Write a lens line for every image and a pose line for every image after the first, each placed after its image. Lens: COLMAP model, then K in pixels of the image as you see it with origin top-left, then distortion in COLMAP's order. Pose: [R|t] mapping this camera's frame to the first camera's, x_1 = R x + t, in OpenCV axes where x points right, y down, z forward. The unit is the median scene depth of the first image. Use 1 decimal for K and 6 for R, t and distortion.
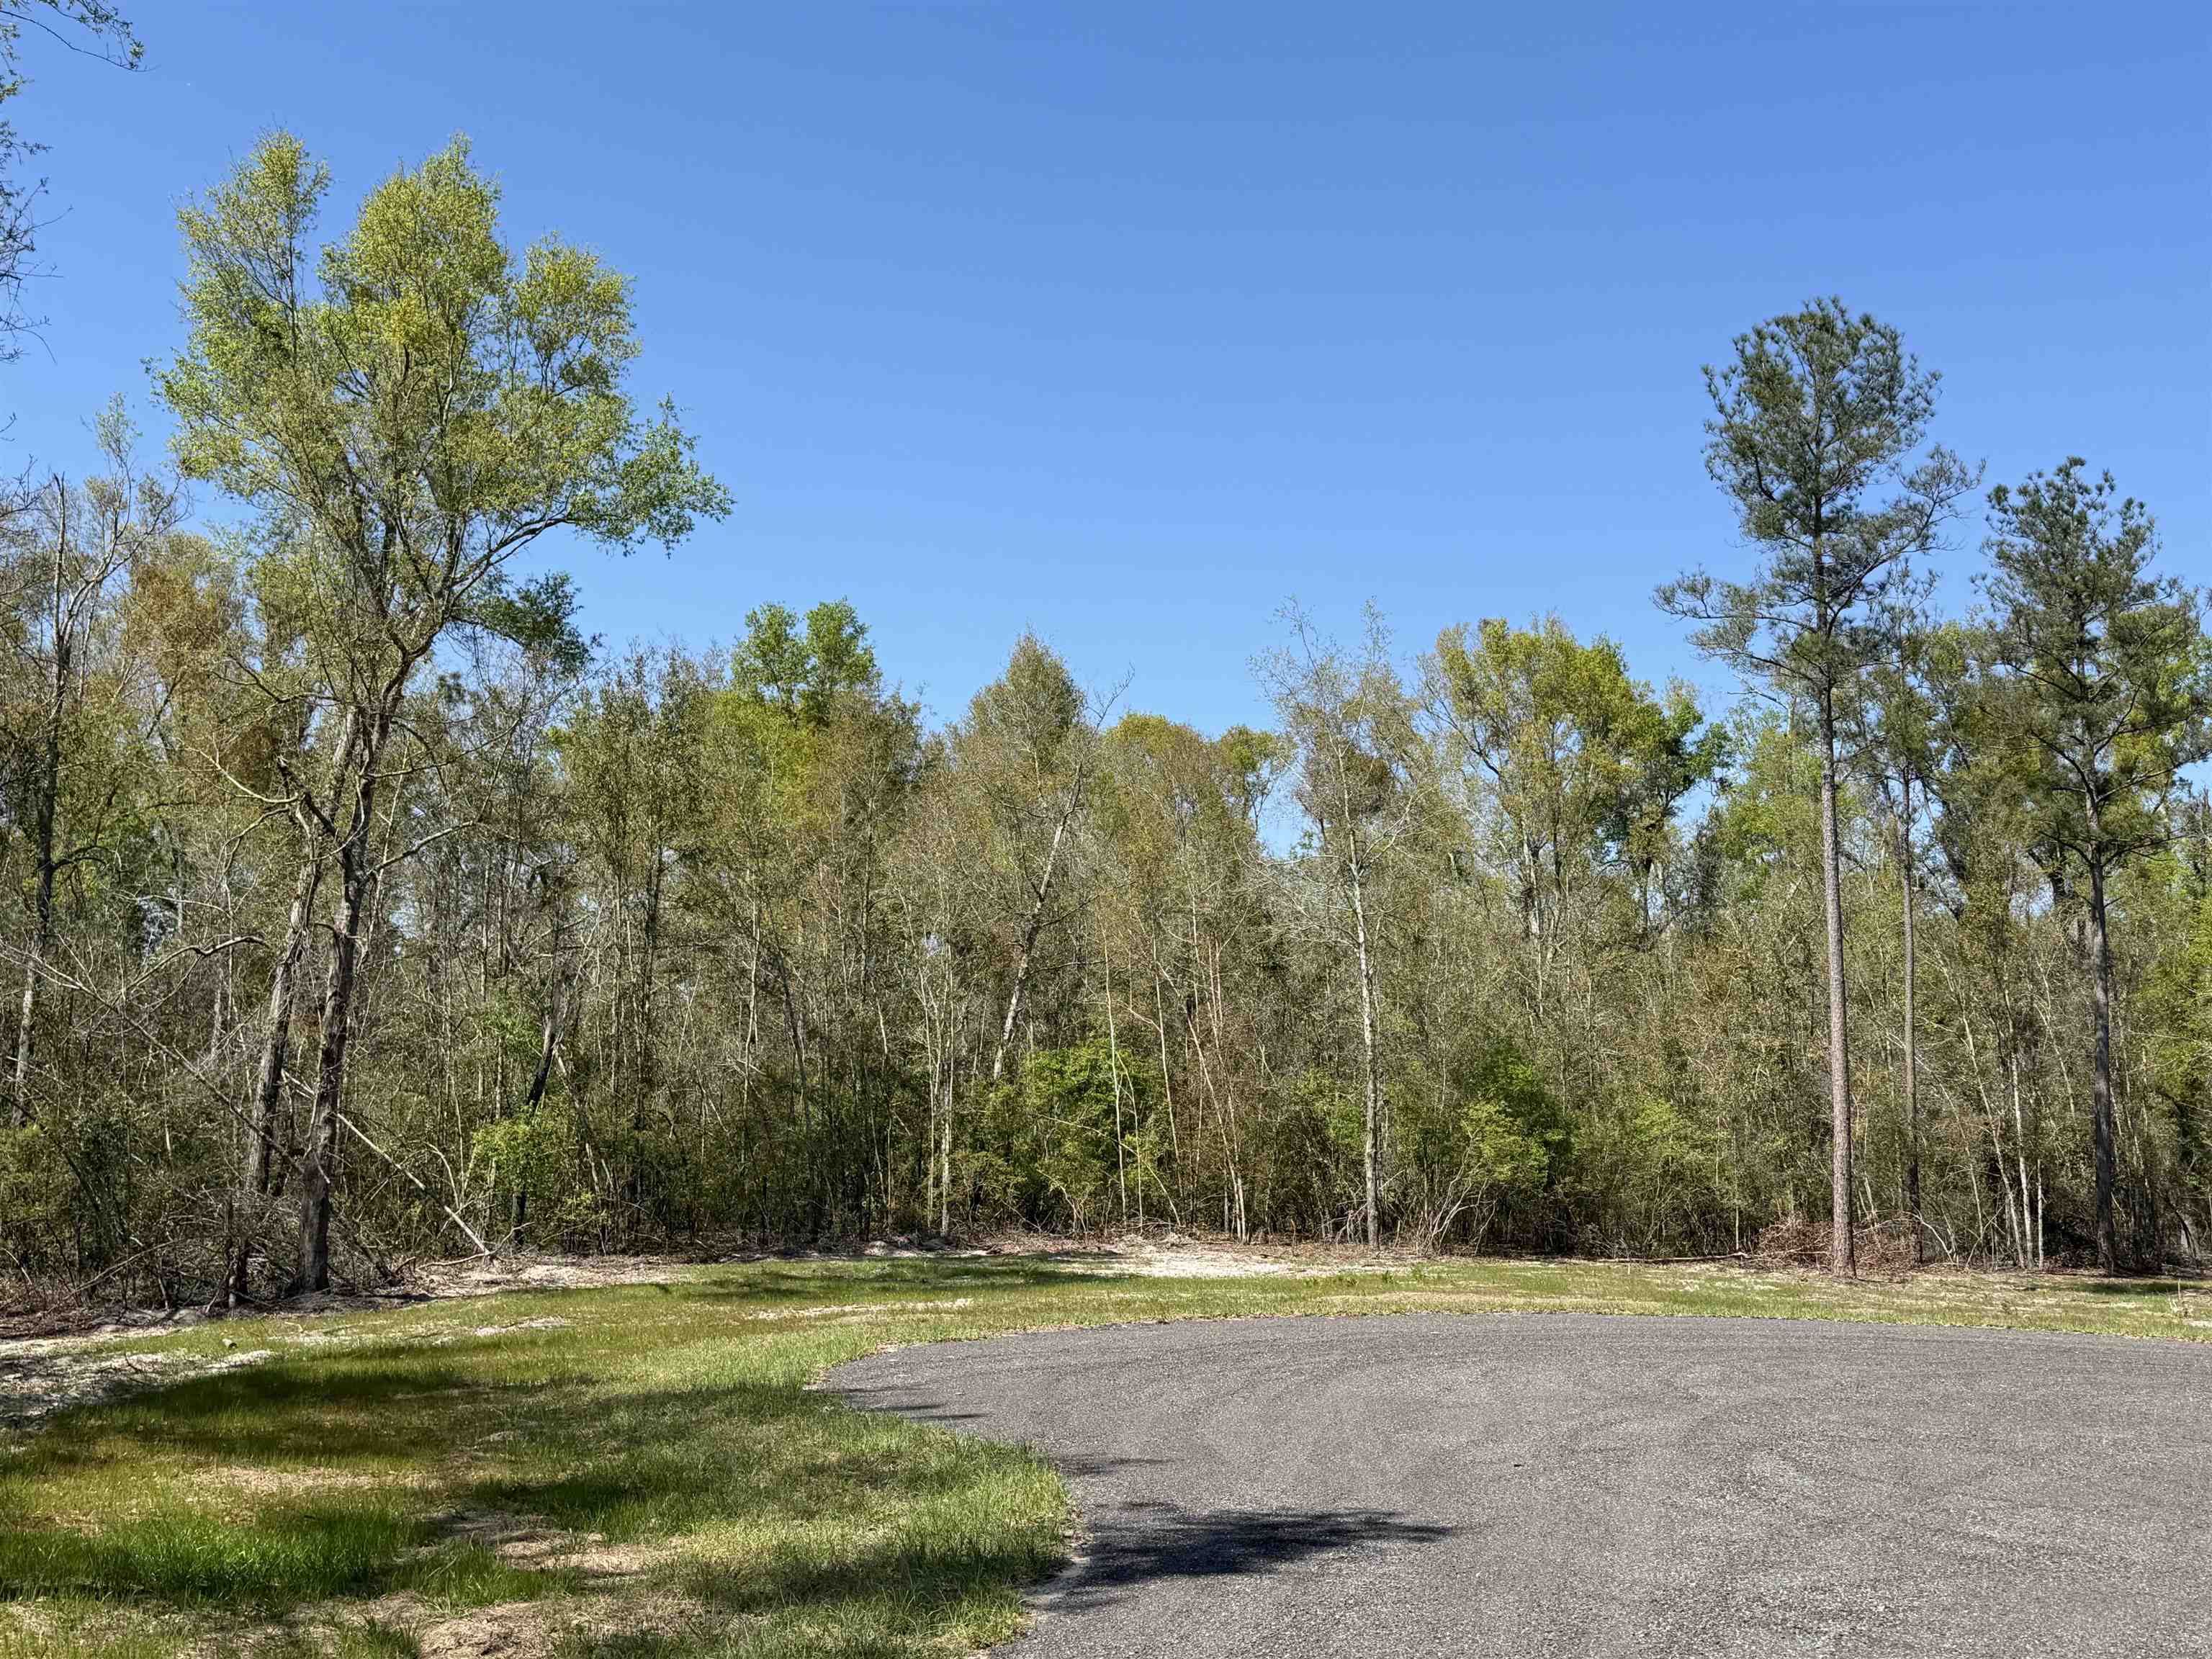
lens RADIAL K [[2531.7, 0, 1106.8], [0, 2531.7, 834.6], [0, 0, 1]] dist [0.125474, 0.000000]
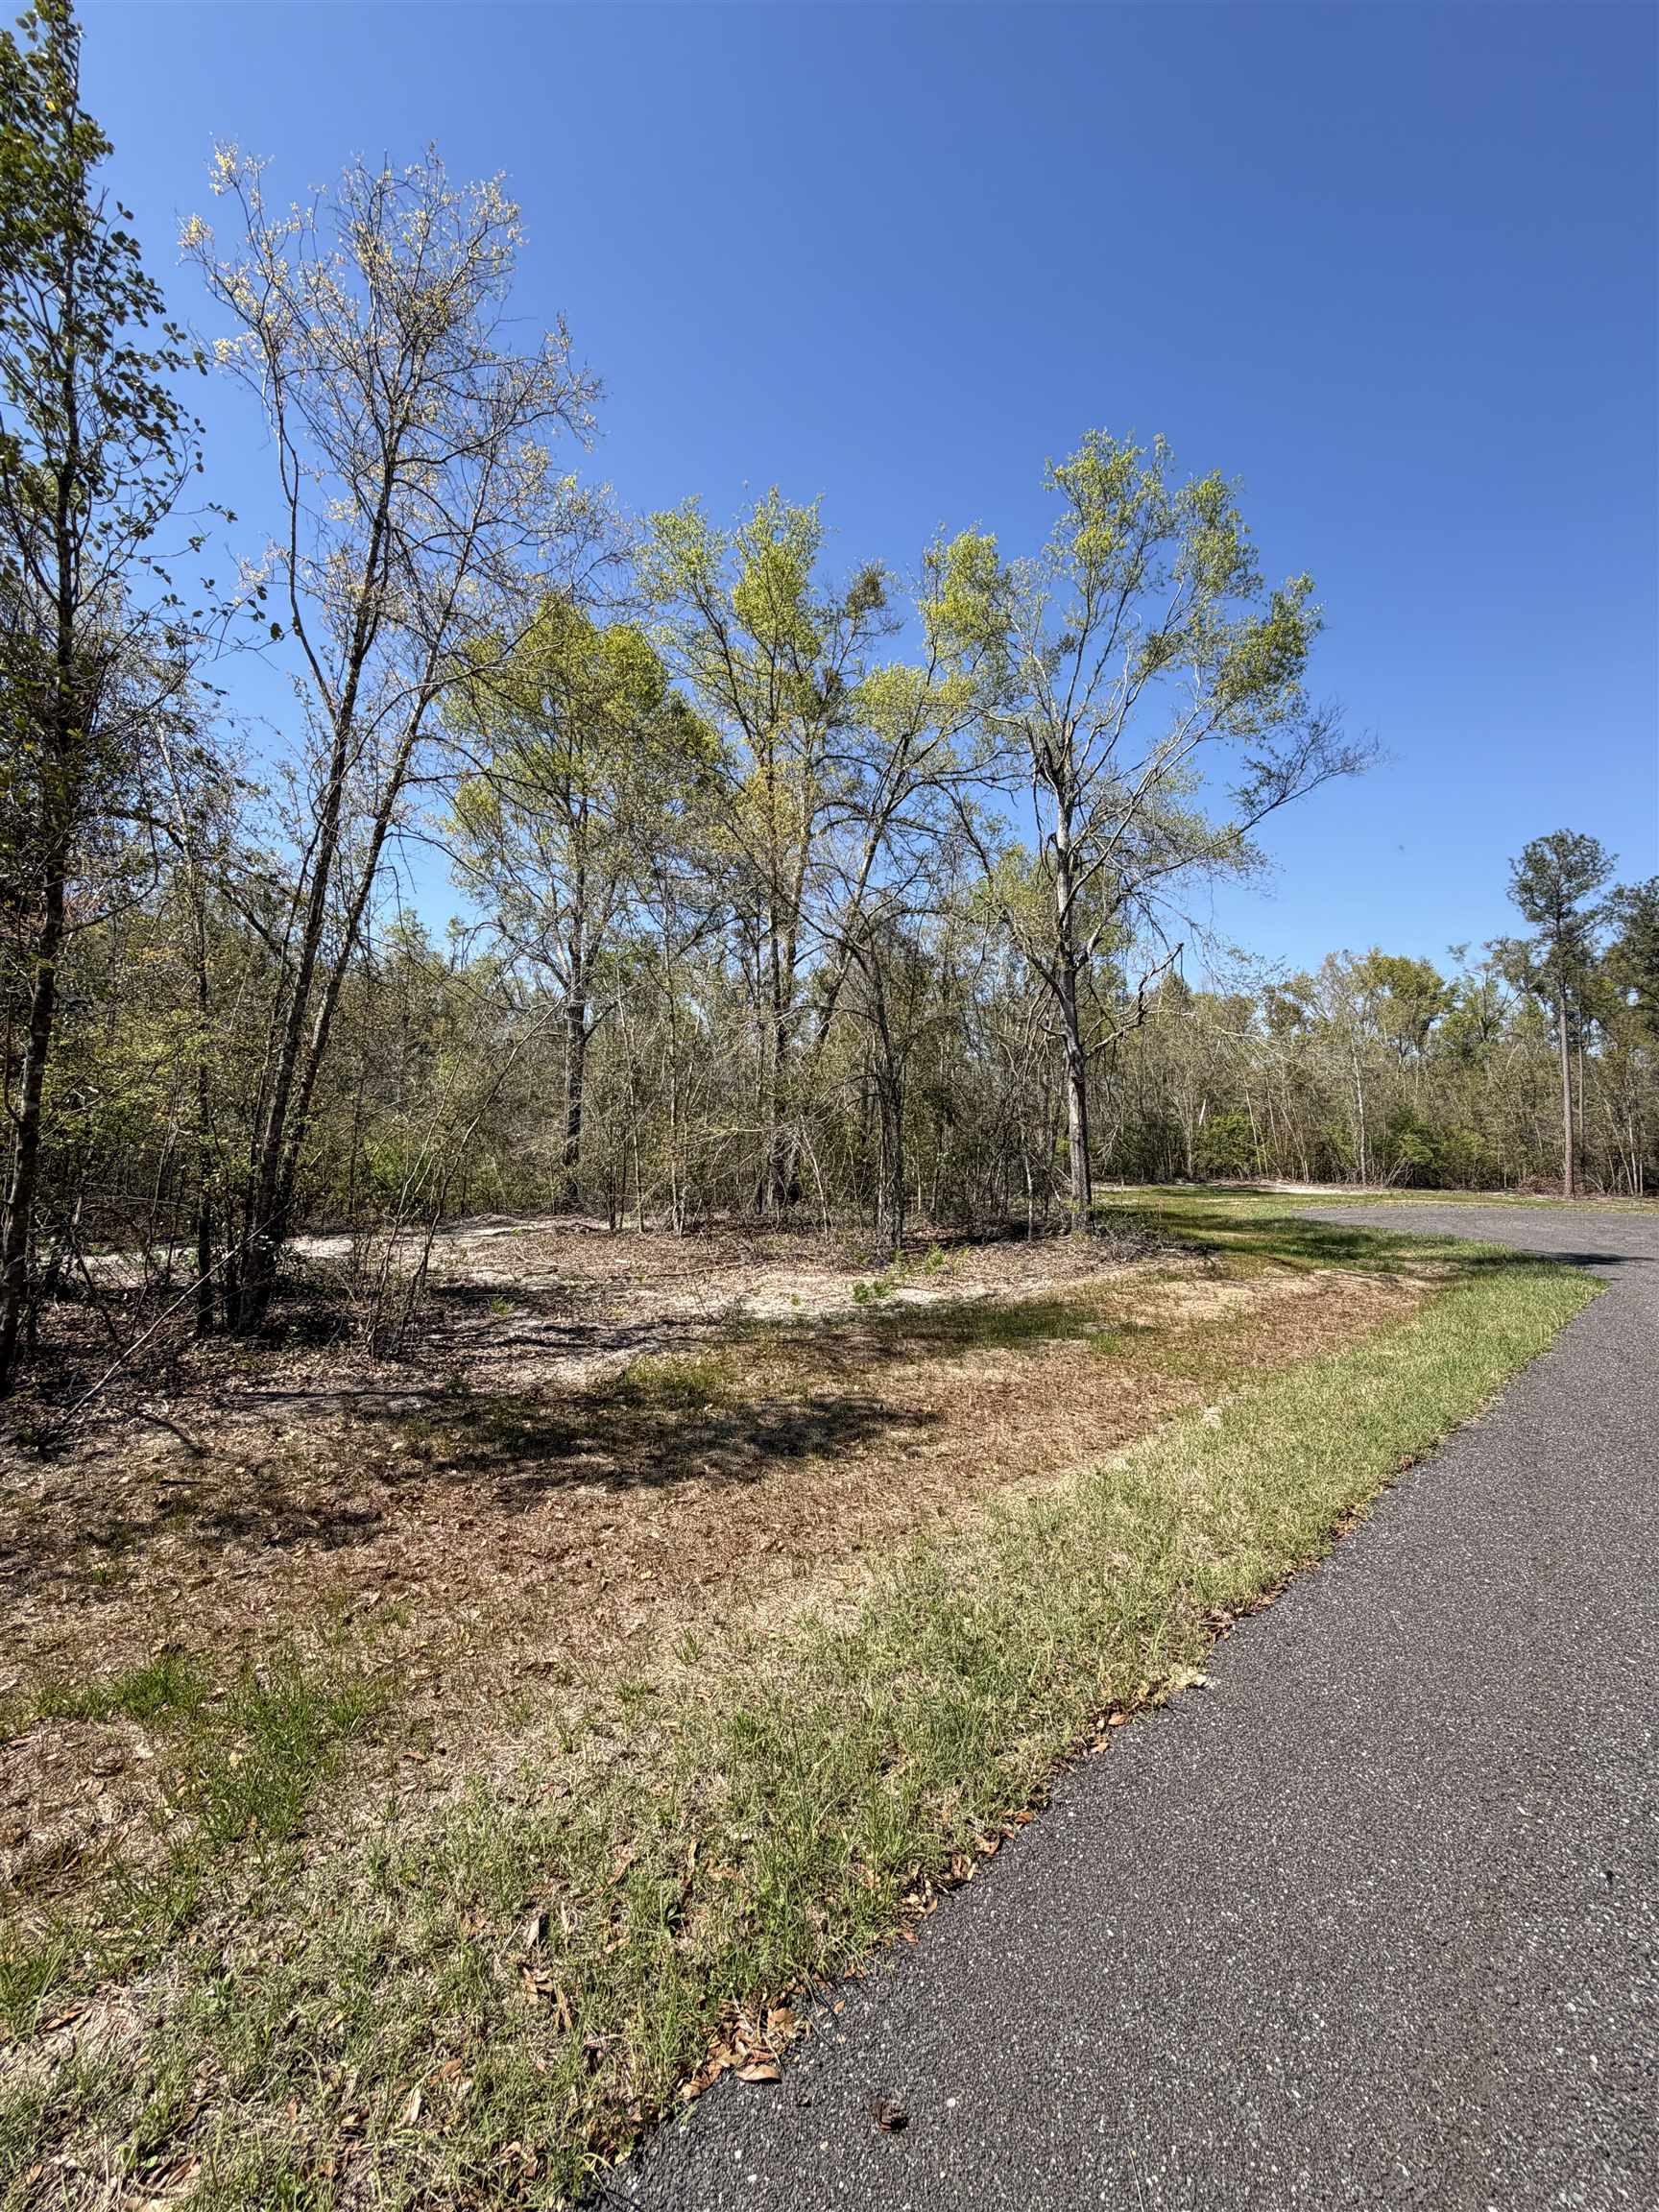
lens RADIAL K [[886.1, 0, 828.5], [0, 886.1, 1095.3], [0, 0, 1]] dist [-0.000712, -0.000034]
pose [[0.940626, -0.016445, -0.339047, -0.117873], [0.037559, 0.997735, 0.055807, -0.014578], [0.337361, -0.065228, 0.939113, -0.115962]]
